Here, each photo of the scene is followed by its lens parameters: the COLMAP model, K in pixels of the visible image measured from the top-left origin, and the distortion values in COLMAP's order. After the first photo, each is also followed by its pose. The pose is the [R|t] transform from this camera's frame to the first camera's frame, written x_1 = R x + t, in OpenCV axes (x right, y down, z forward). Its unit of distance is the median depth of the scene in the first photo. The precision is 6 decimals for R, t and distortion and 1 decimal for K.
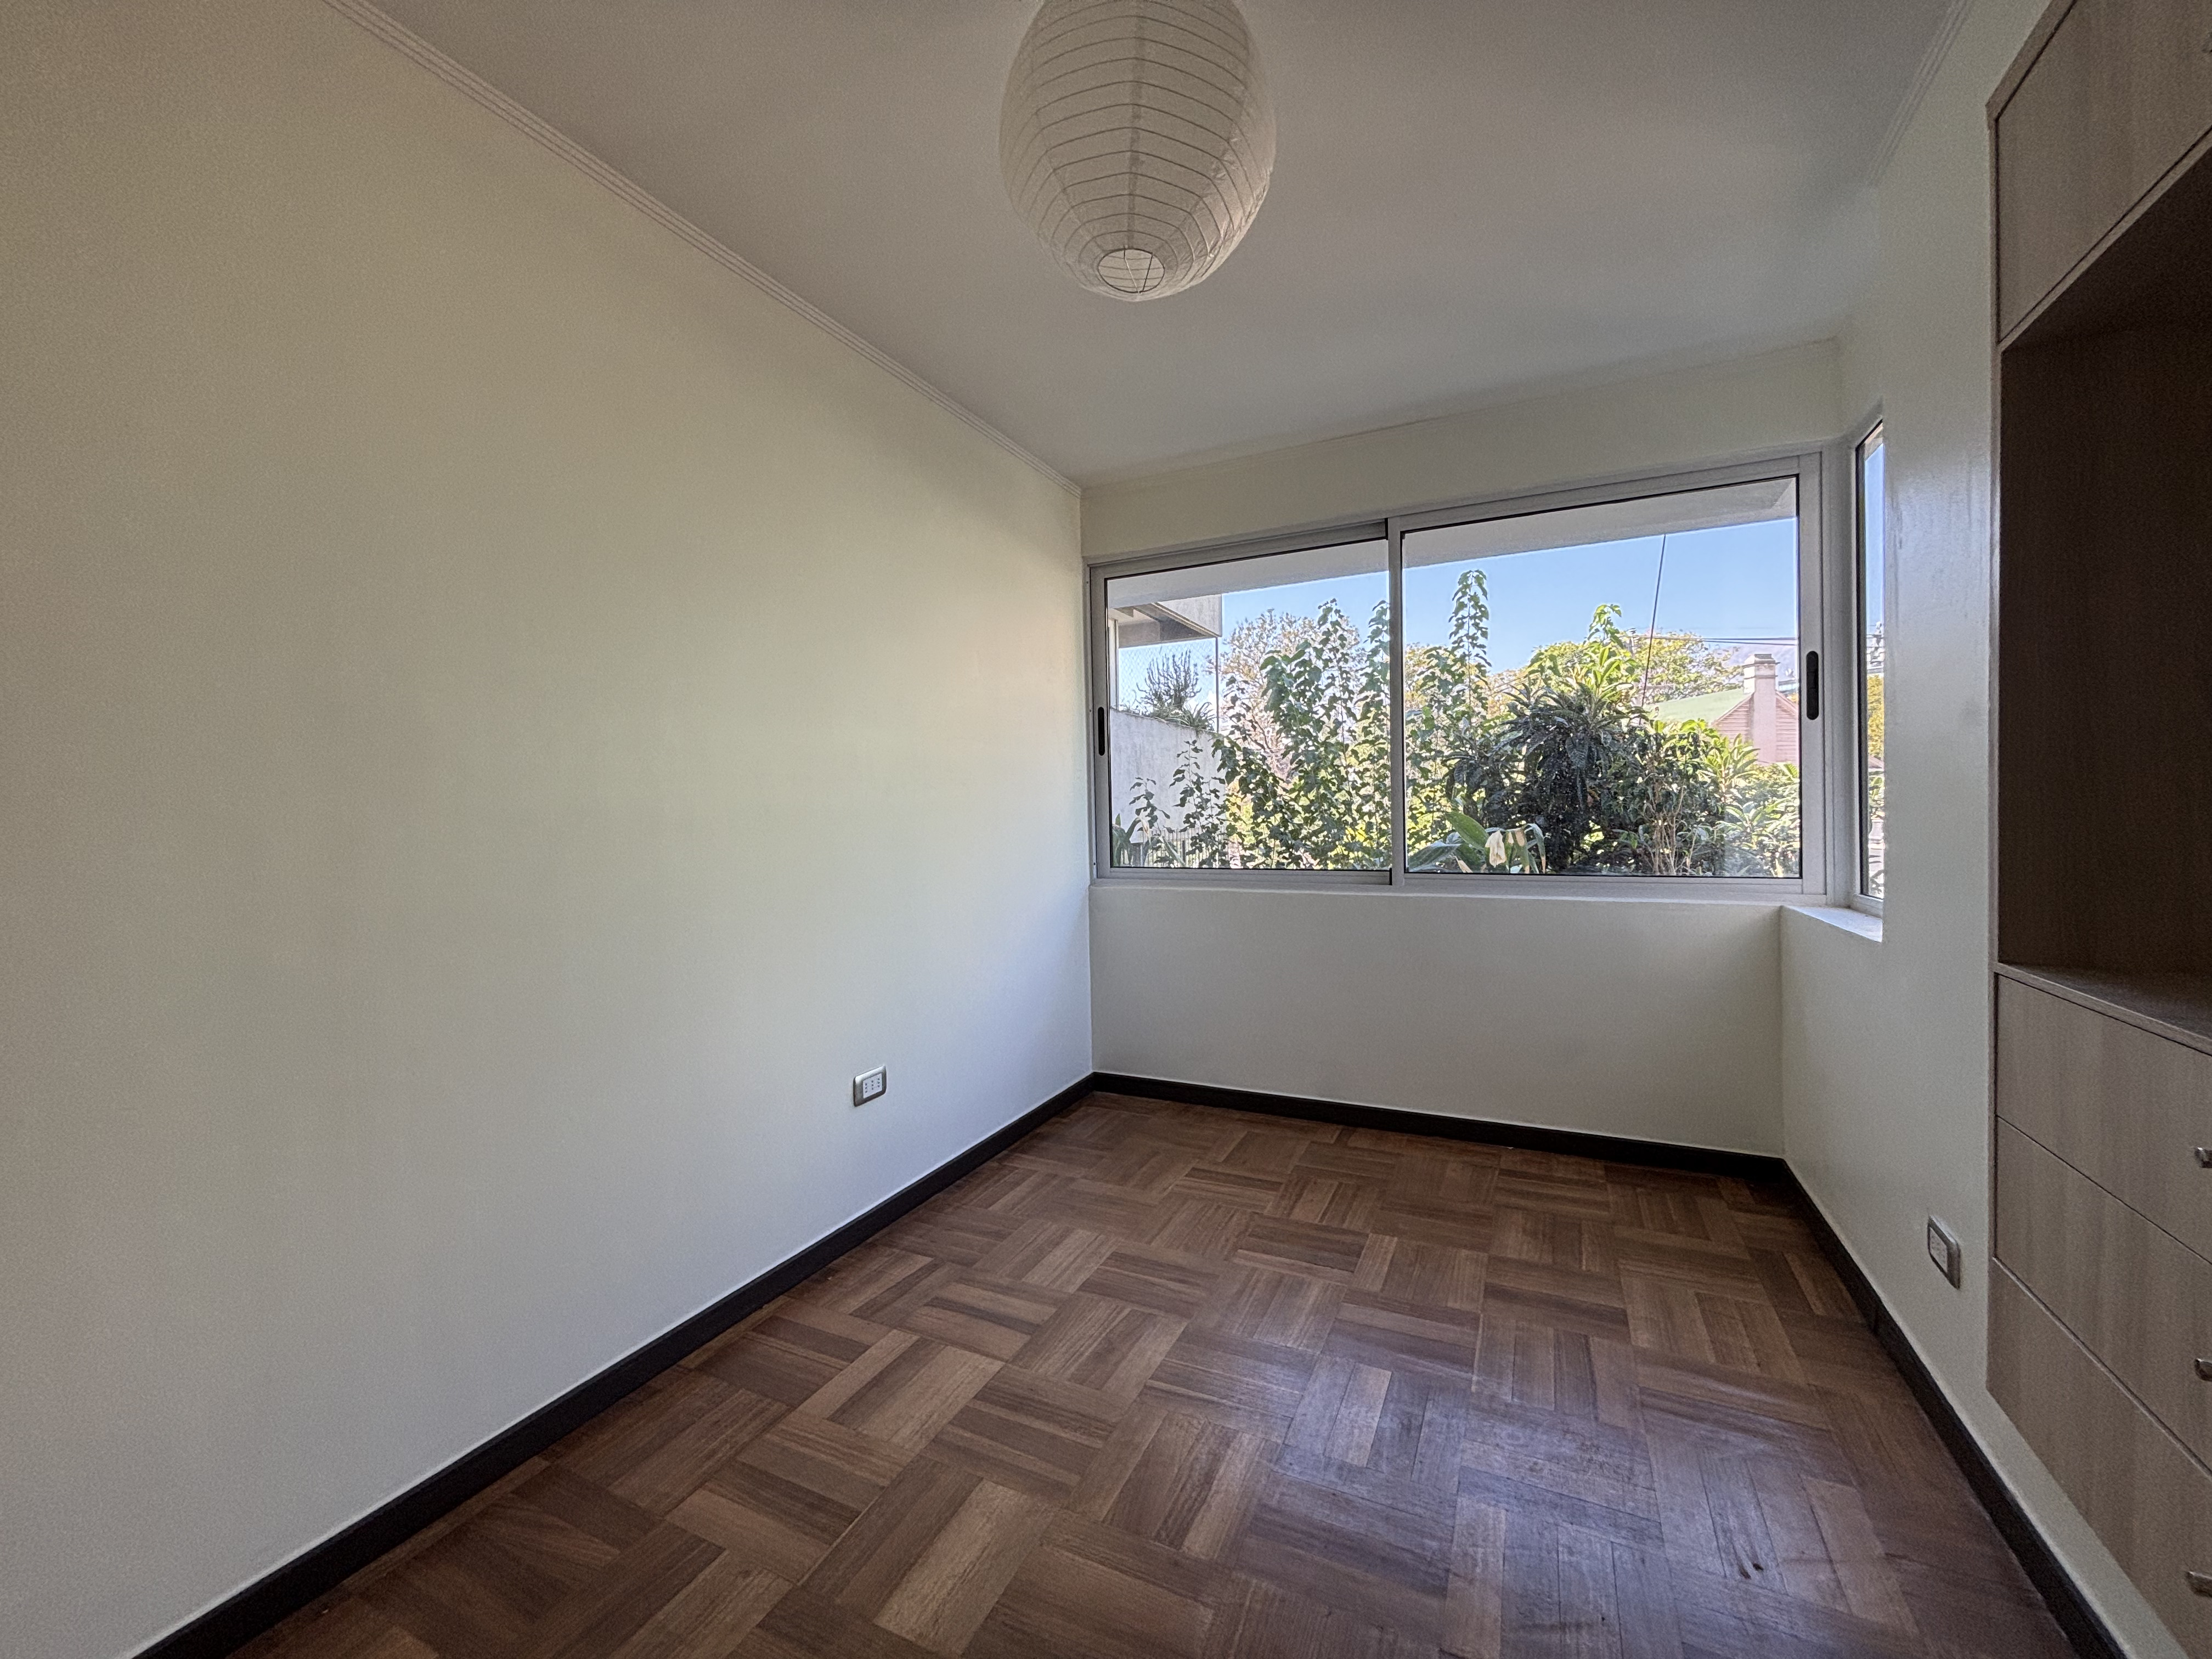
lens RADIAL K [[889.9, 0, 1103.1], [0, 889.9, 821.4], [0, 0, 1]] dist [0.000104, 0.000649]
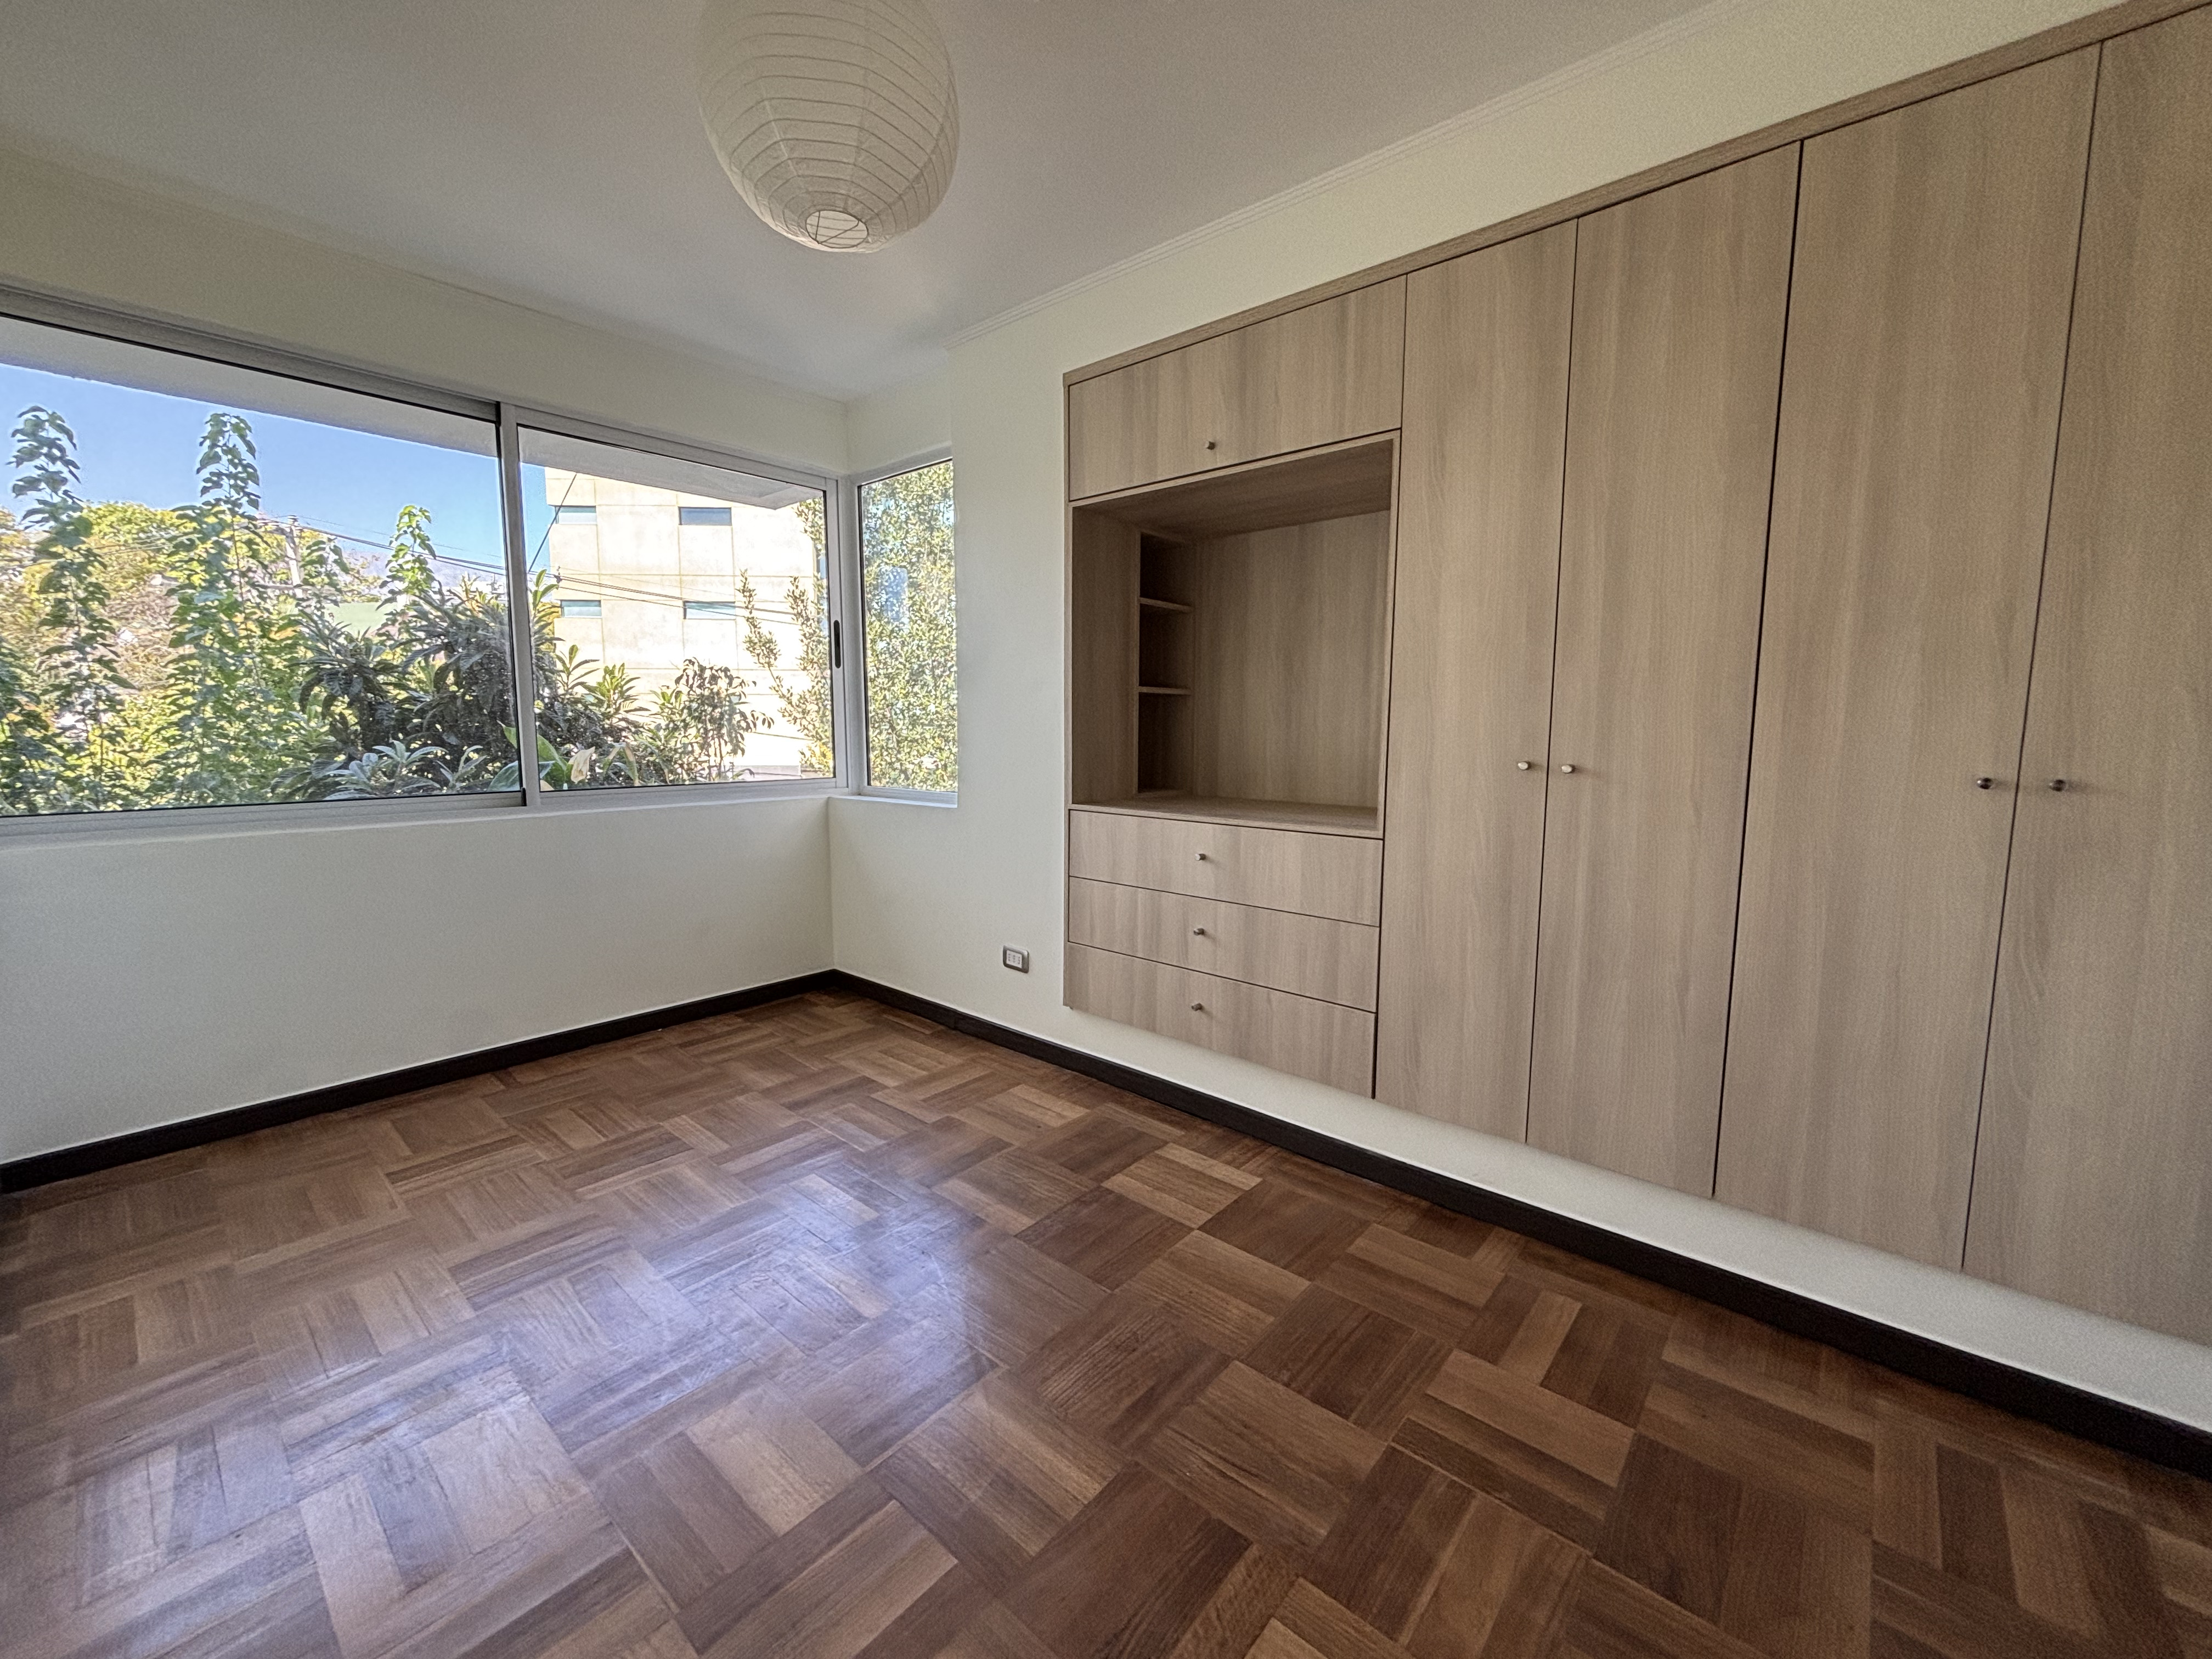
lens RADIAL K [[889.9, 0, 1103.1], [0, 889.9, 821.4], [0, 0, 1]] dist [0.000104, 0.000649]
pose [[0.256741, -0.087857, 0.962479, -0.508445], [0.002357, 0.995914, 0.090280, 0.004560], [-0.966477, -0.020910, 0.255899, 0.196491]]
